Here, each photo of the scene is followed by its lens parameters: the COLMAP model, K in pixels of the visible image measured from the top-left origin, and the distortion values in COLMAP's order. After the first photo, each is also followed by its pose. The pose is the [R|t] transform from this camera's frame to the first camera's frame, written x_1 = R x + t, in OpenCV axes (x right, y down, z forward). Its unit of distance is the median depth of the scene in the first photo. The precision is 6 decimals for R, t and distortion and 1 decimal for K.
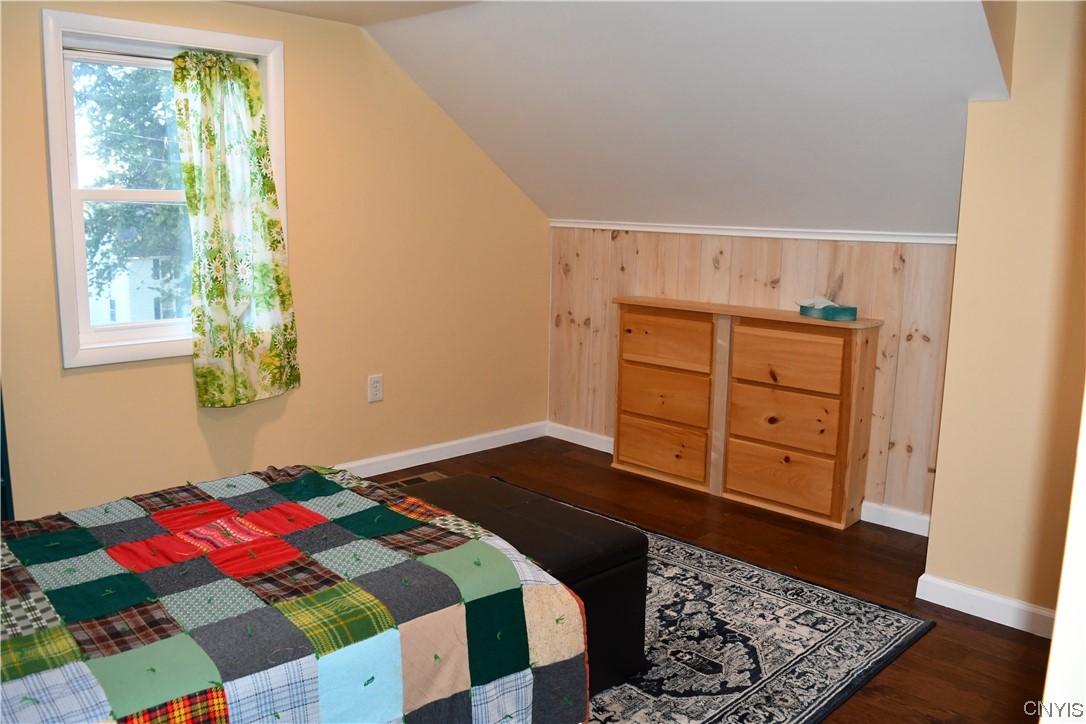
lens RADIAL K [[855.4, 0, 543.0], [0, 855.4, 362.0], [0, 0, 1]] dist [-0.101308, 0.033823]
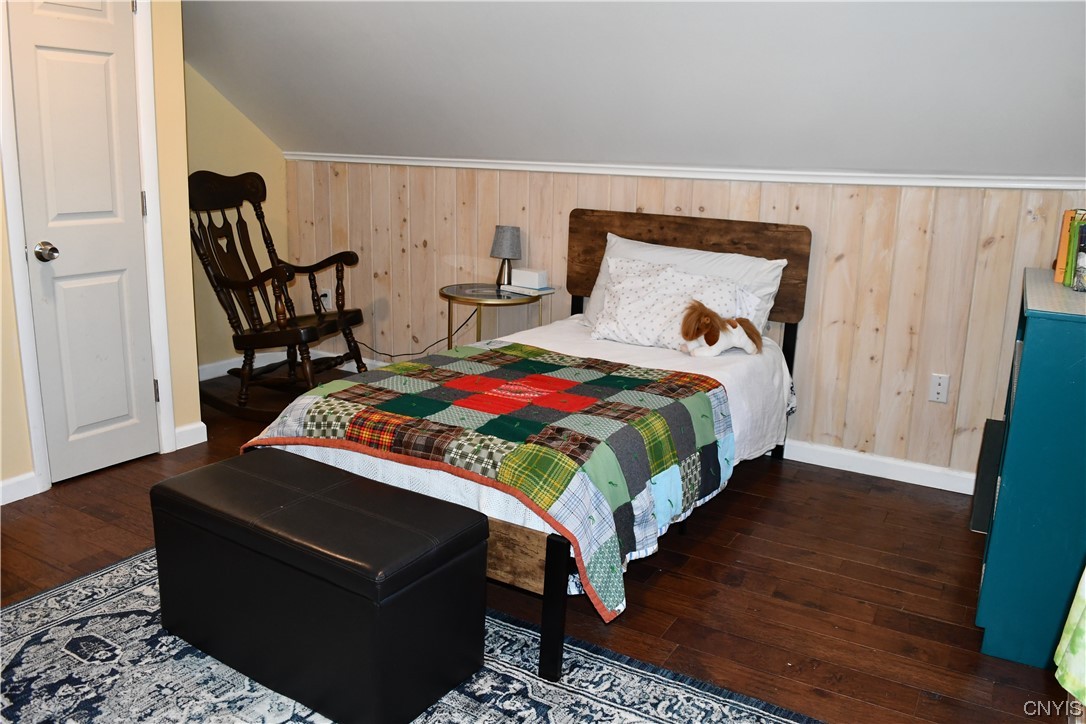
lens RADIAL K [[855.4, 0, 543.0], [0, 855.4, 362.0], [0, 0, 1]] dist [-0.101308, 0.033823]
pose [[-0.966735, 0.009578, -0.255601, -0.058627], [-0.092447, 0.918660, 0.384079, -0.310986], [0.238489, 0.394933, -0.887215, 1.873158]]
